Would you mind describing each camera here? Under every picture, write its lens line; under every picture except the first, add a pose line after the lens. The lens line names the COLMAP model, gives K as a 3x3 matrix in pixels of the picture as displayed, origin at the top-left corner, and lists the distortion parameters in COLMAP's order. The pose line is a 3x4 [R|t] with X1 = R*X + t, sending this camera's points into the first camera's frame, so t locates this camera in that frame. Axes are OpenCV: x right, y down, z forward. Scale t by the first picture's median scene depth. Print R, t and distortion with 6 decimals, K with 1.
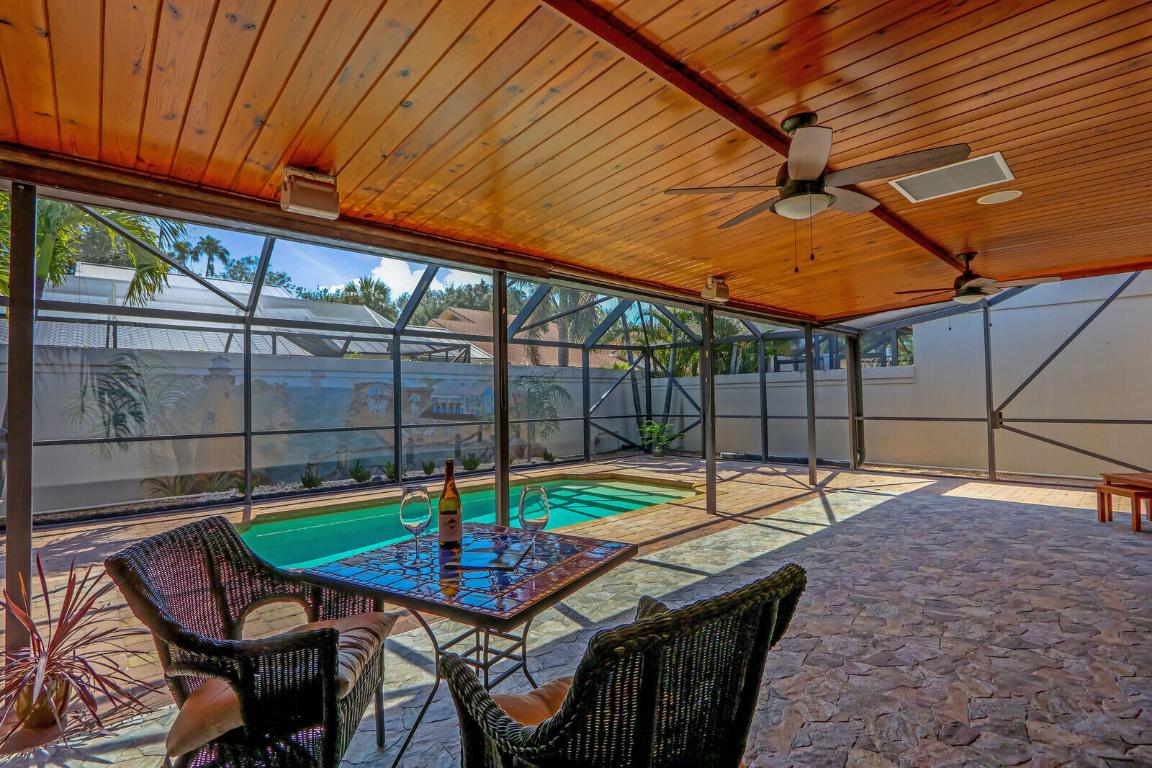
lens RADIAL K [[534.4, 0, 572.8], [0, 534.4, 384.9], [0, 0, 1]] dist [-0.021490, 0.003091]
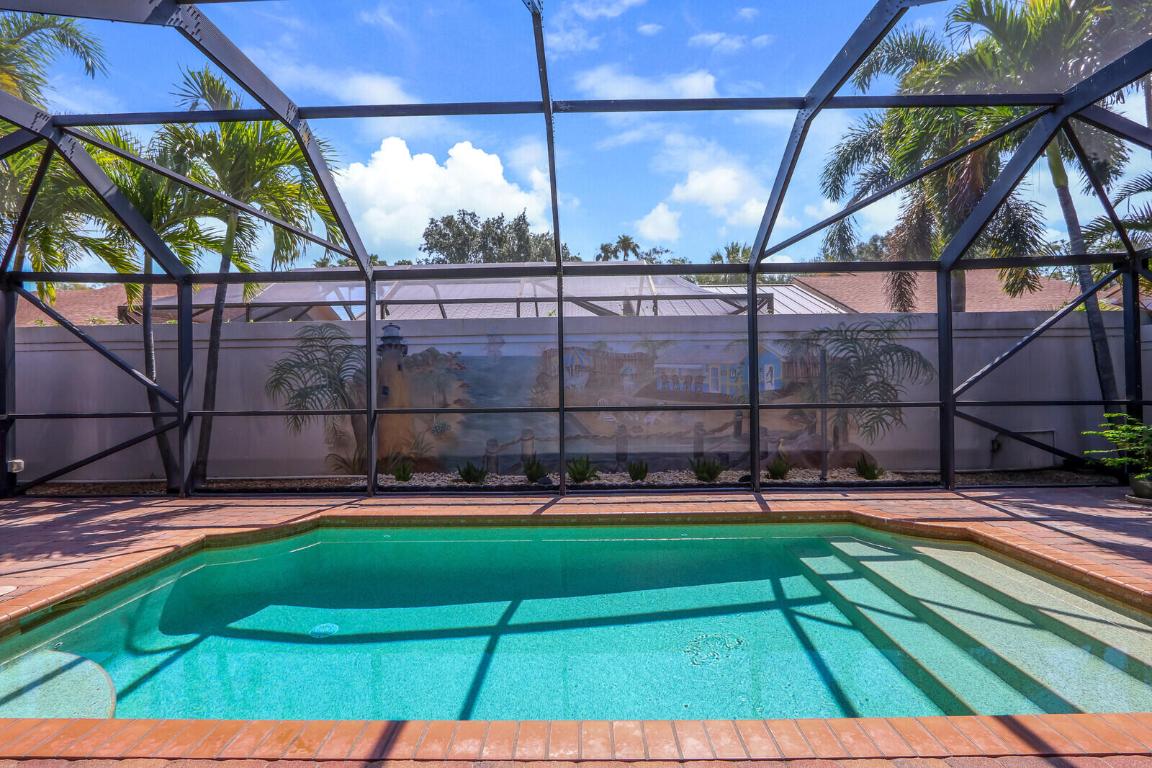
lens RADIAL K [[534.4, 0, 570.6], [0, 534.4, 378.5], [0, 0, 1]] dist [-0.021490, 0.003091]
pose [[0.726193, -0.002384, -0.687487, 0.128375], [0.022990, 0.999519, 0.020818, 0.020785], [0.687106, -0.030923, 0.725899, 0.432466]]
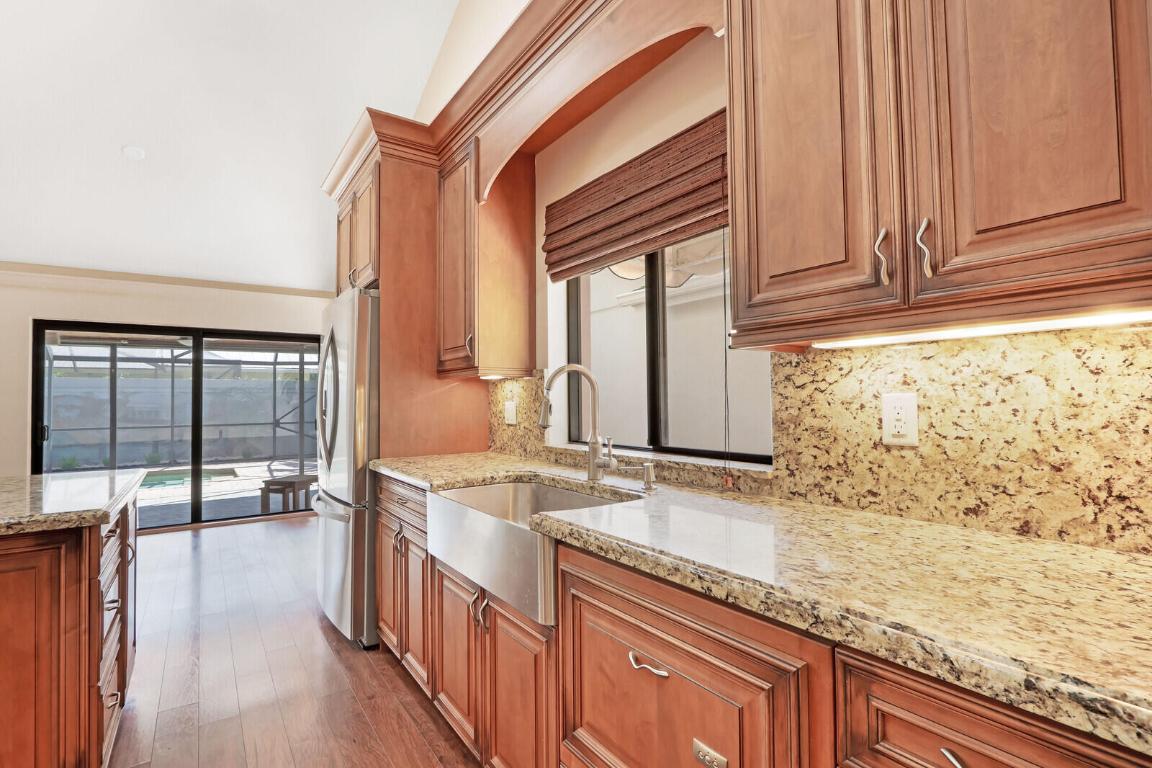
lens RADIAL K [[534.4, 0, 576.8], [0, 534.4, 382.0], [0, 0, 1]] dist [-0.021490, 0.003091]
pose [[0.992650, 0.000359, -0.121021, 0.962398], [-0.000620, 0.999998, -0.002116, -0.033046], [0.121020, 0.002175, 0.992648, -0.121507]]
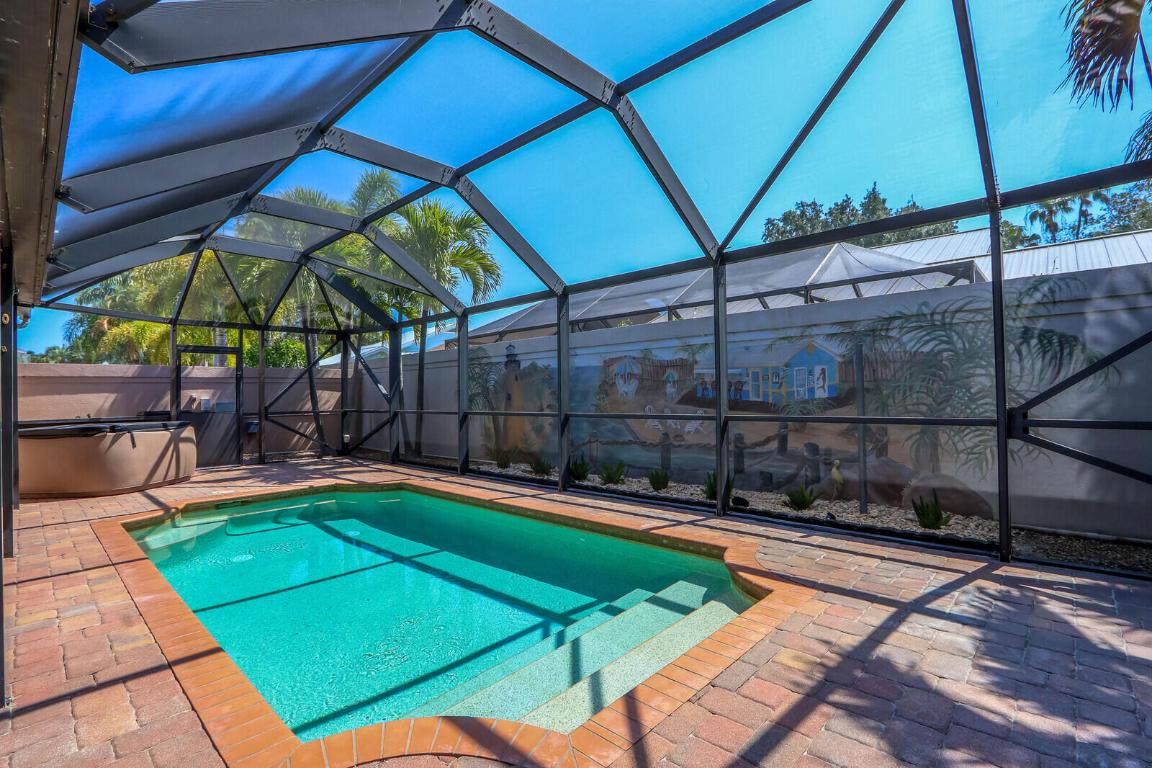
lens RADIAL K [[534.4, 0, 567.7], [0, 534.4, 385.5], [0, 0, 1]] dist [-0.021490, 0.003091]
pose [[0.062665, -0.003477, -0.998029, 0.369610], [0.046496, 0.998918, -0.000560, 0.031459], [0.996951, -0.046369, 0.062759, 0.813728]]
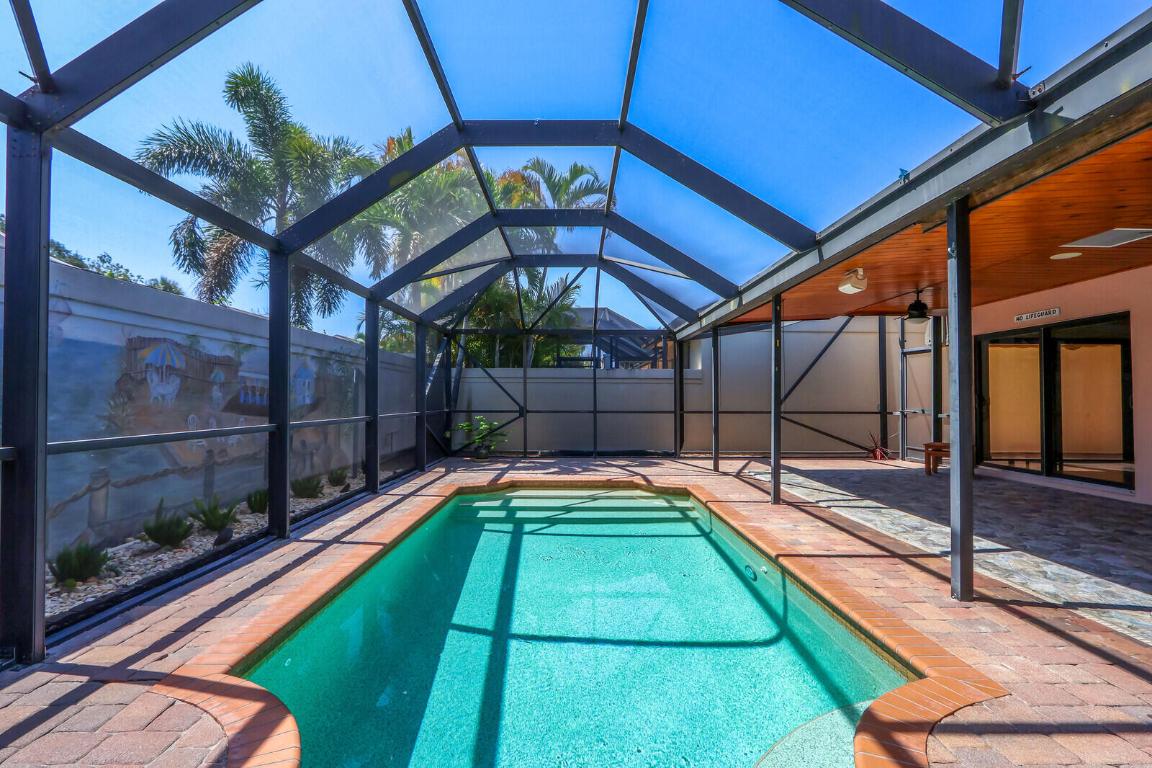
lens RADIAL K [[534.4, 0, 573.2], [0, 534.4, 385.0], [0, 0, 1]] dist [-0.021490, 0.003091]
pose [[0.673512, 0.037963, 0.738201, -0.442662], [-0.036884, 0.999162, -0.017731, 0.030106], [-0.738255, -0.015286, 0.674348, 0.368511]]
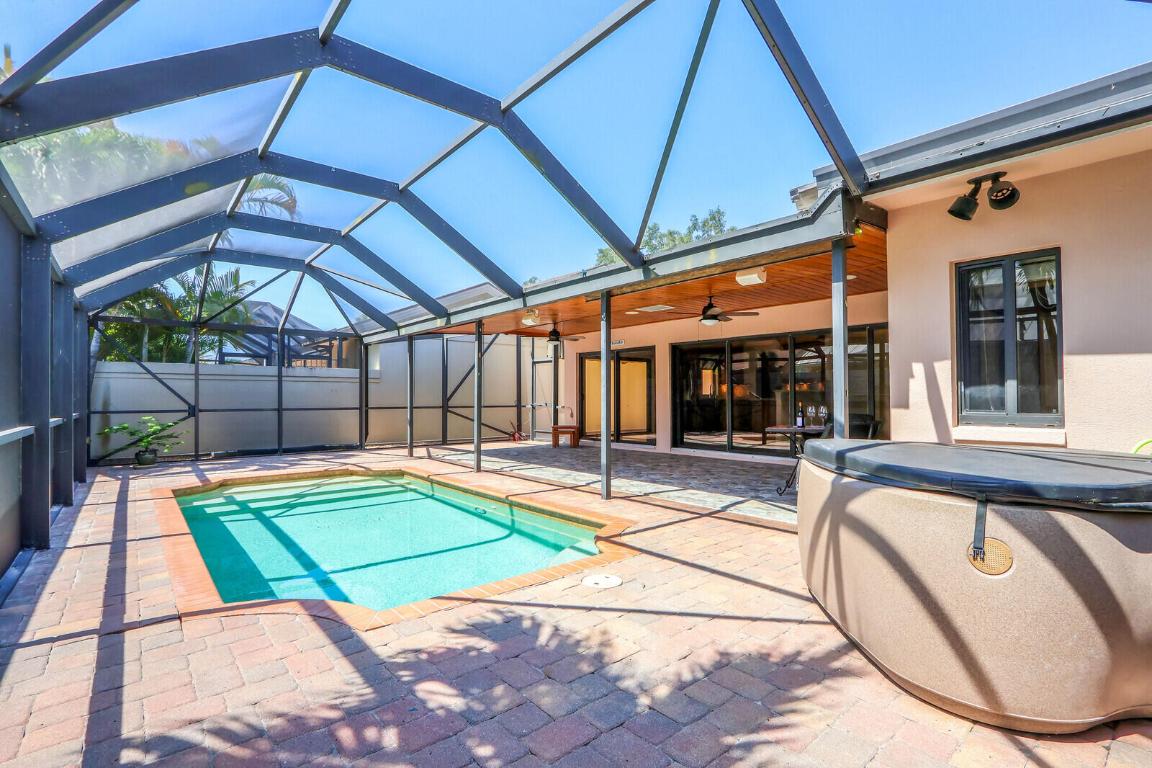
lens RADIAL K [[534.4, 0, 574.2], [0, 534.4, 391.4], [0, 0, 1]] dist [-0.021490, 0.003091]
pose [[0.038852, 0.026103, 0.998904, -0.669518], [-0.029107, 0.999264, -0.024981, 0.036118], [-0.998821, -0.028104, 0.039583, 0.423582]]
